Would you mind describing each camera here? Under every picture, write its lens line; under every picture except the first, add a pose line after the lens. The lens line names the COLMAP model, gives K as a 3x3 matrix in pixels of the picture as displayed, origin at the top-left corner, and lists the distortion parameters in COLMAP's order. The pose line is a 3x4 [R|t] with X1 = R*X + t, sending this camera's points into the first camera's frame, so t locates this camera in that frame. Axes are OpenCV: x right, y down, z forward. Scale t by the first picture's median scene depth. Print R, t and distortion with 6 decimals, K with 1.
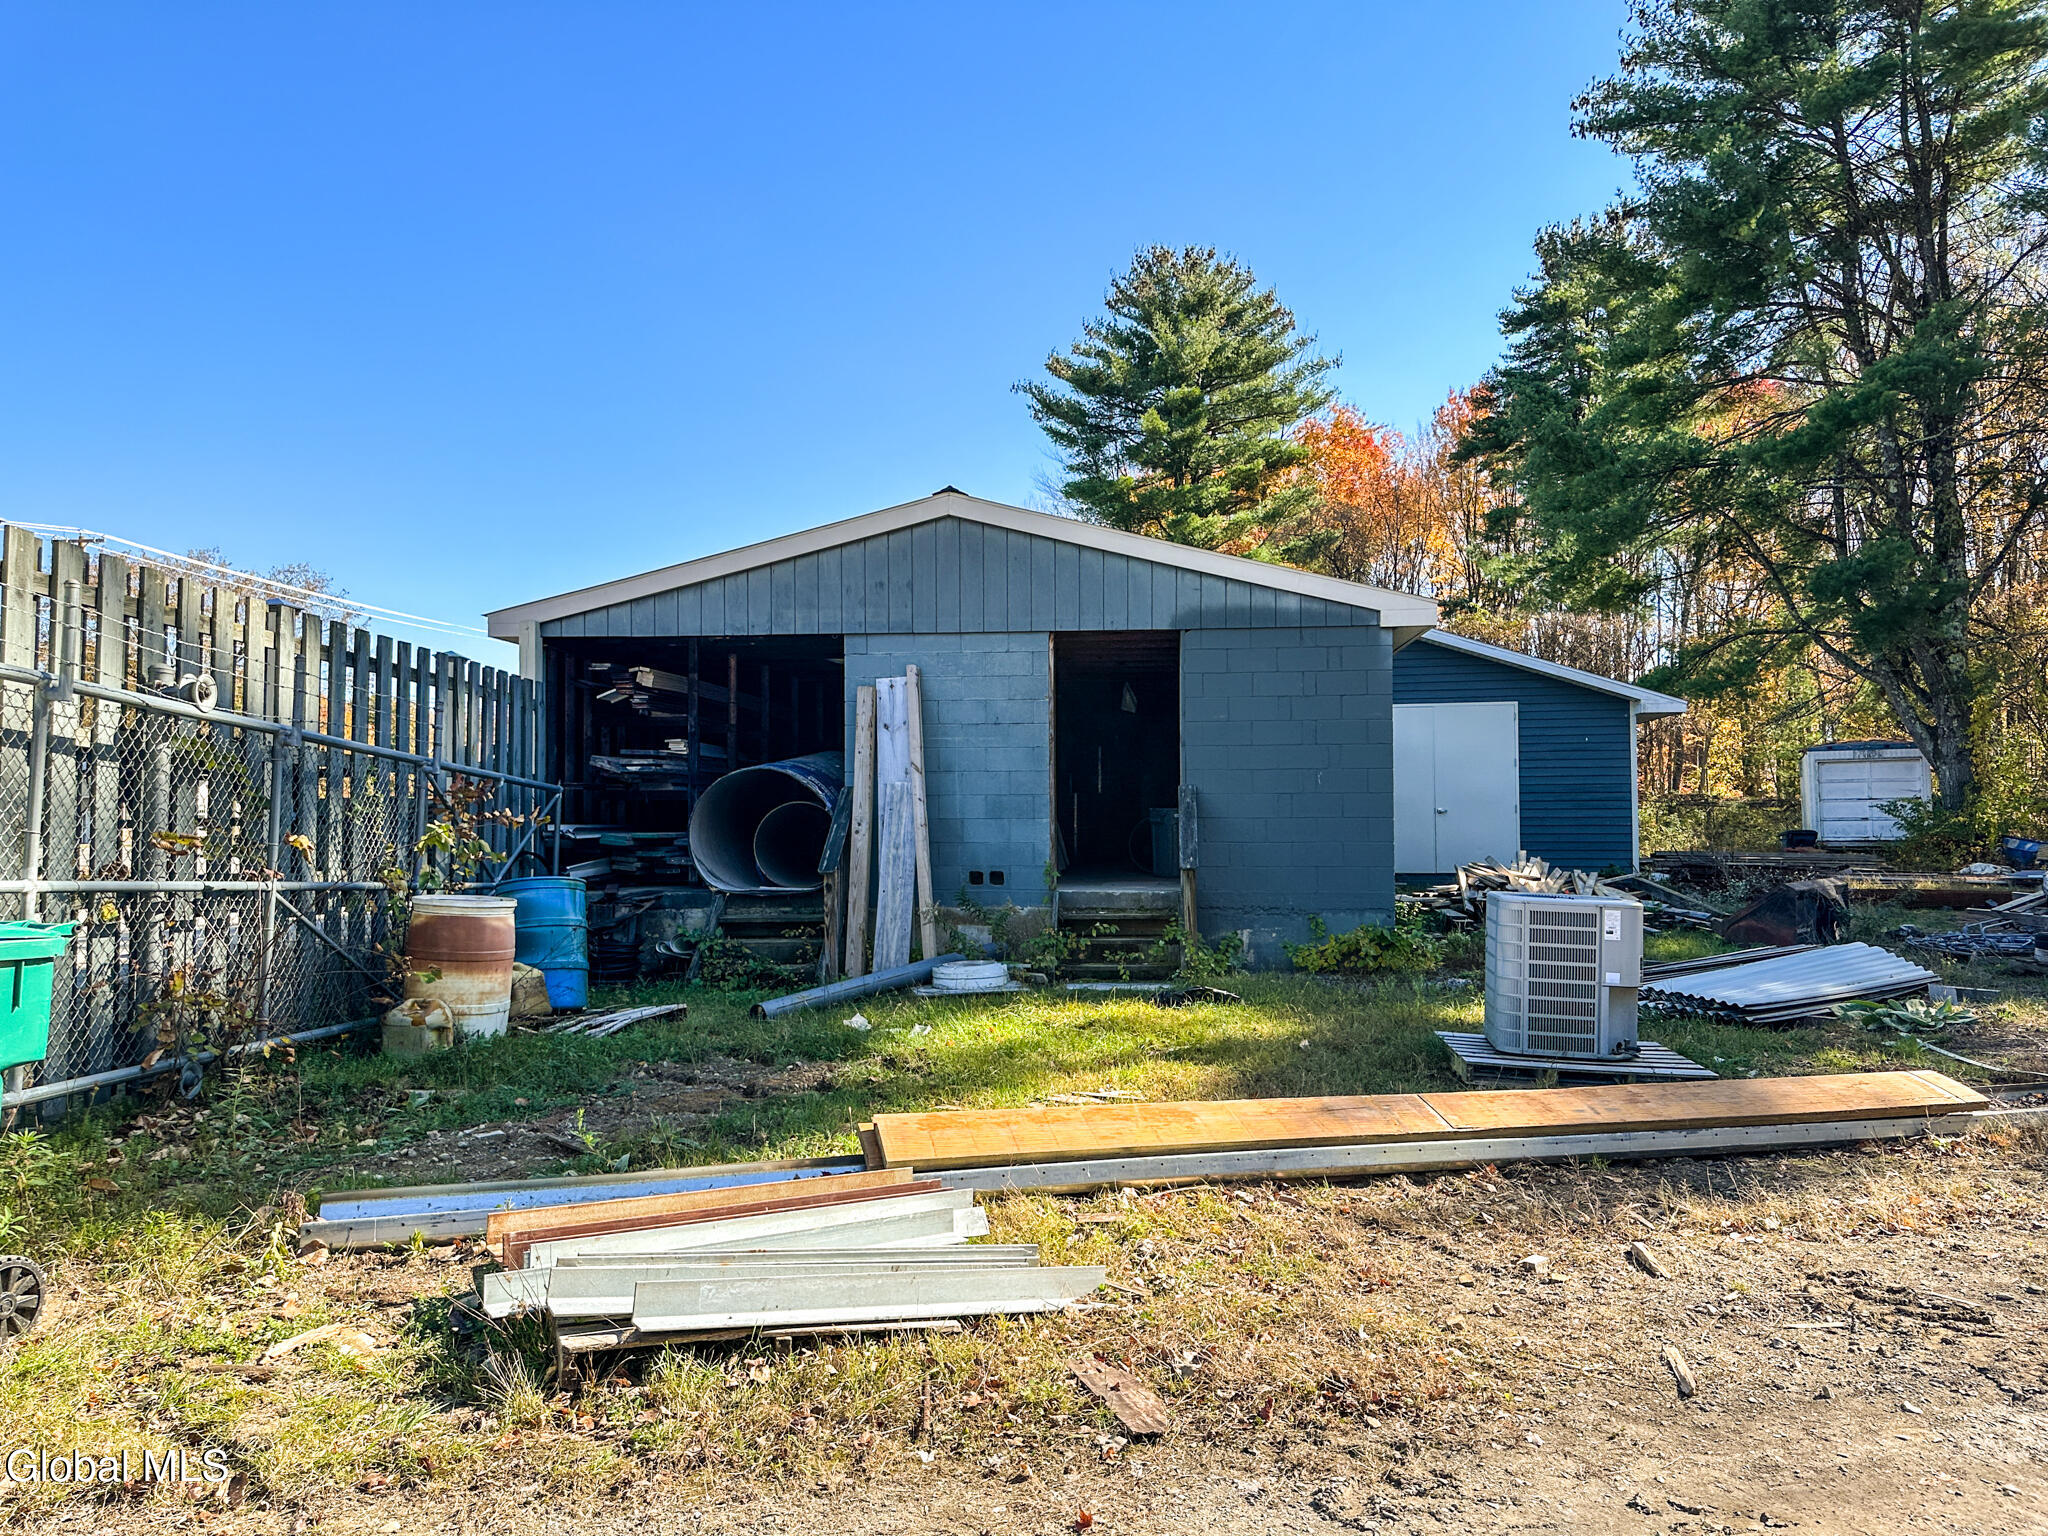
lens RADIAL K [[1441.3, 0, 1025.6], [0, 1441.3, 763.7], [0, 0, 1]] dist [0.002955, -0.012107]
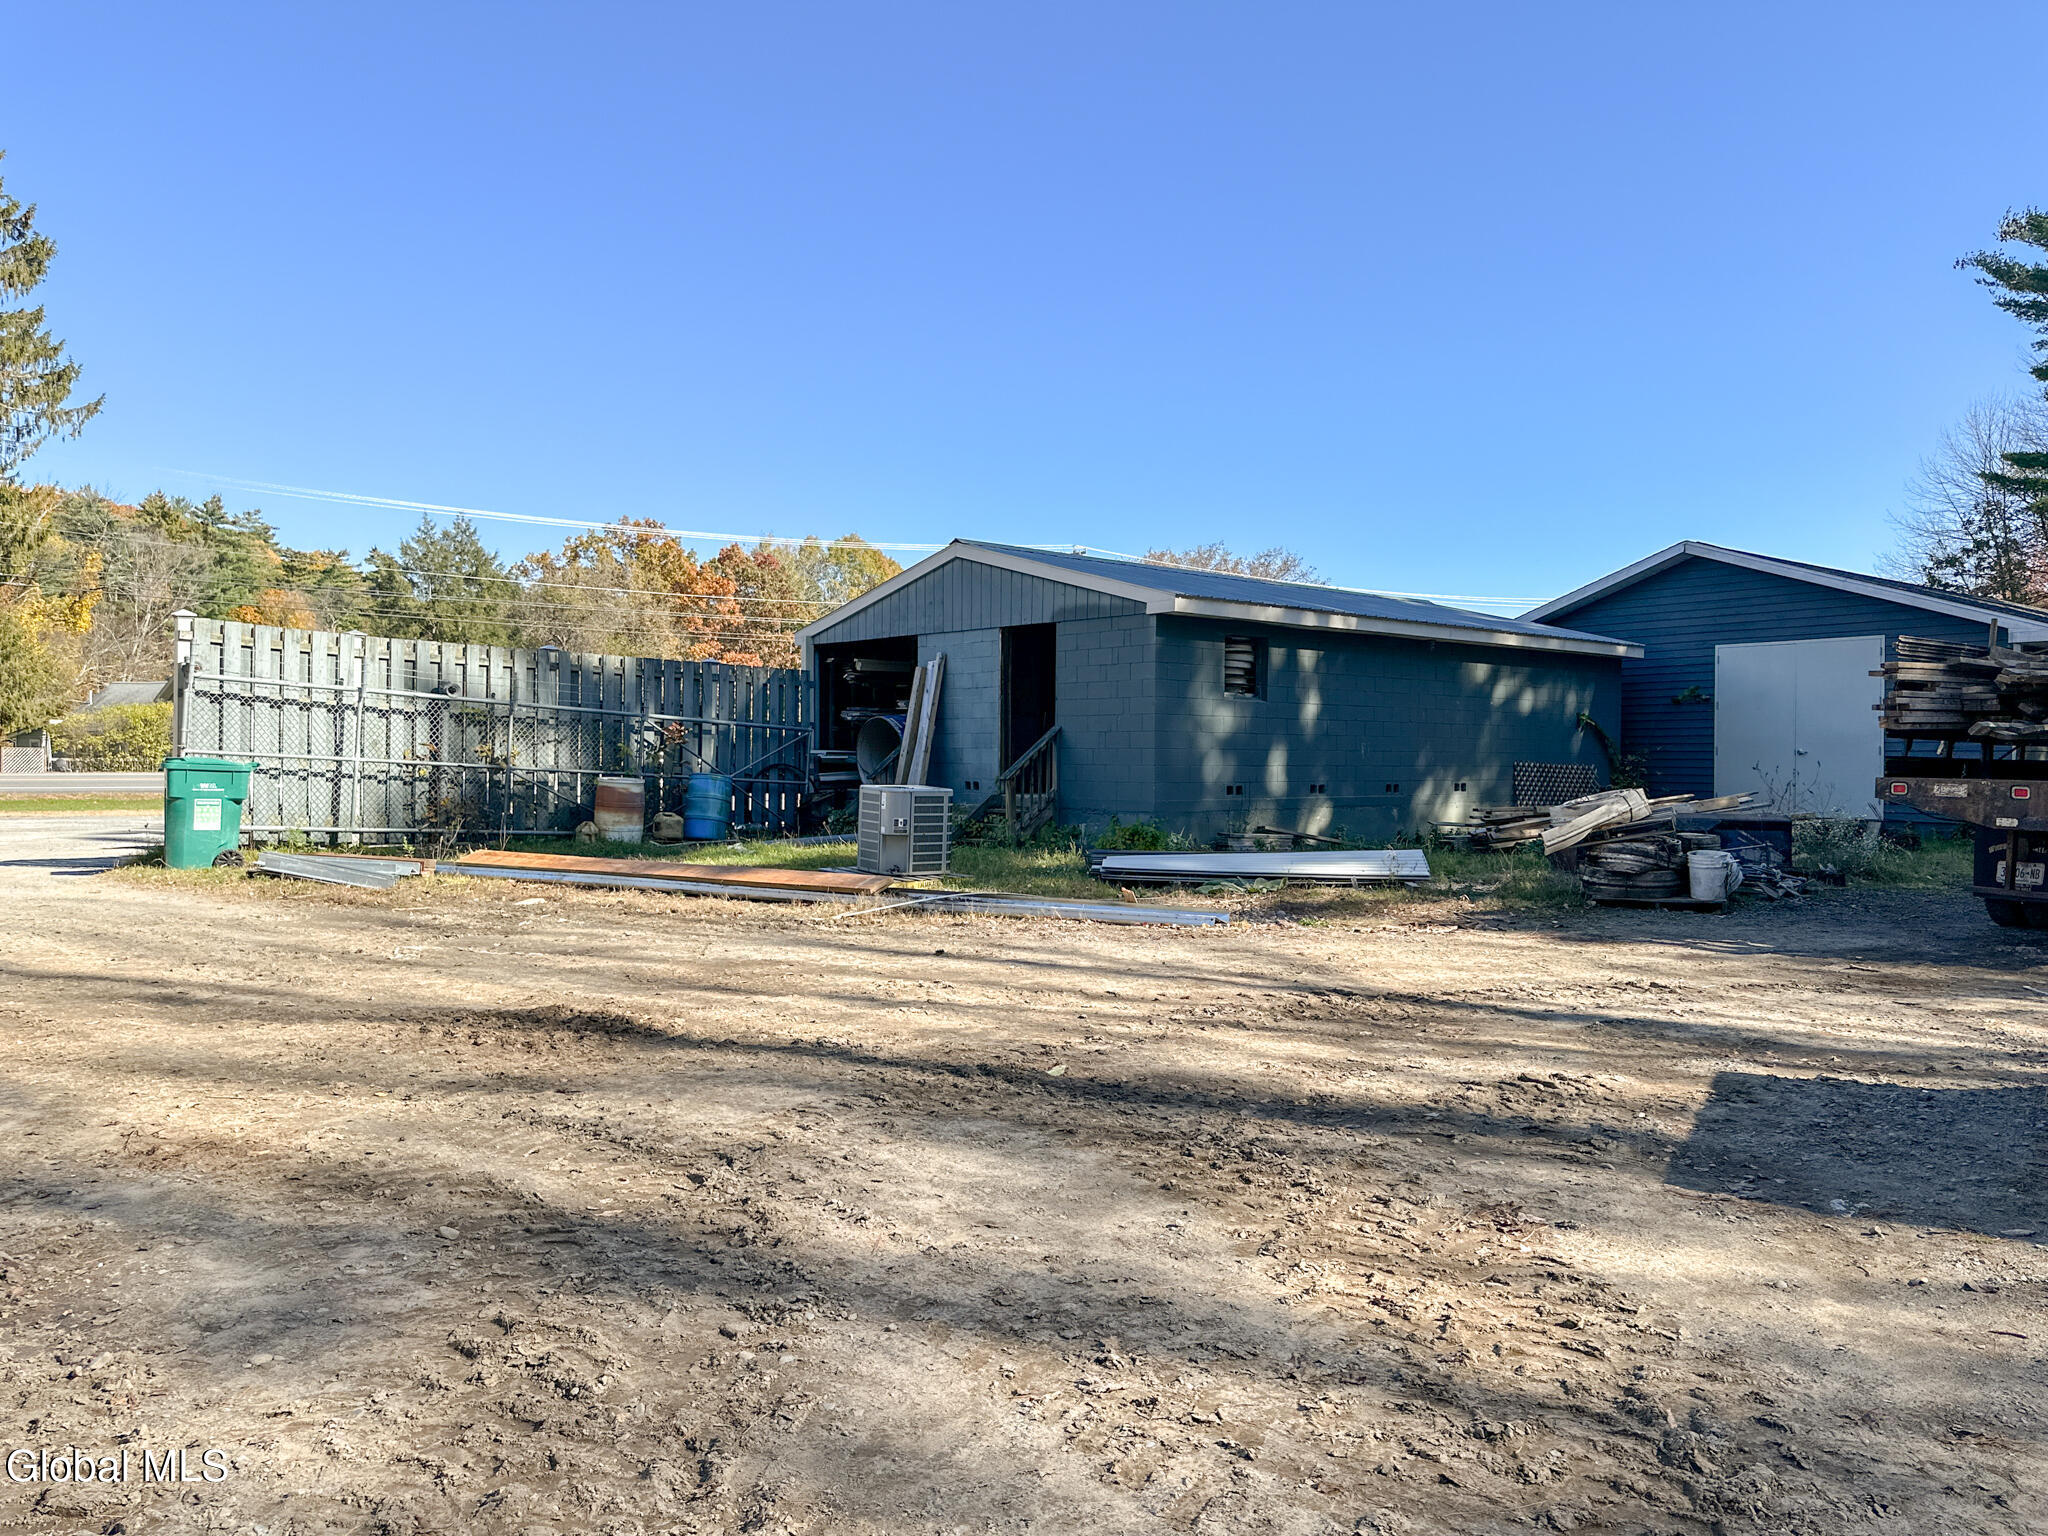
lens RADIAL K [[1441.3, 0, 1018.9], [0, 1441.3, 765.0], [0, 0, 1]] dist [0.002955, -0.012107]
pose [[0.736595, 0.012912, -0.676211, 1.083546], [0.014205, 0.999302, 0.034555, 0.002748], [0.676185, -0.035058, 0.735897, -0.132936]]
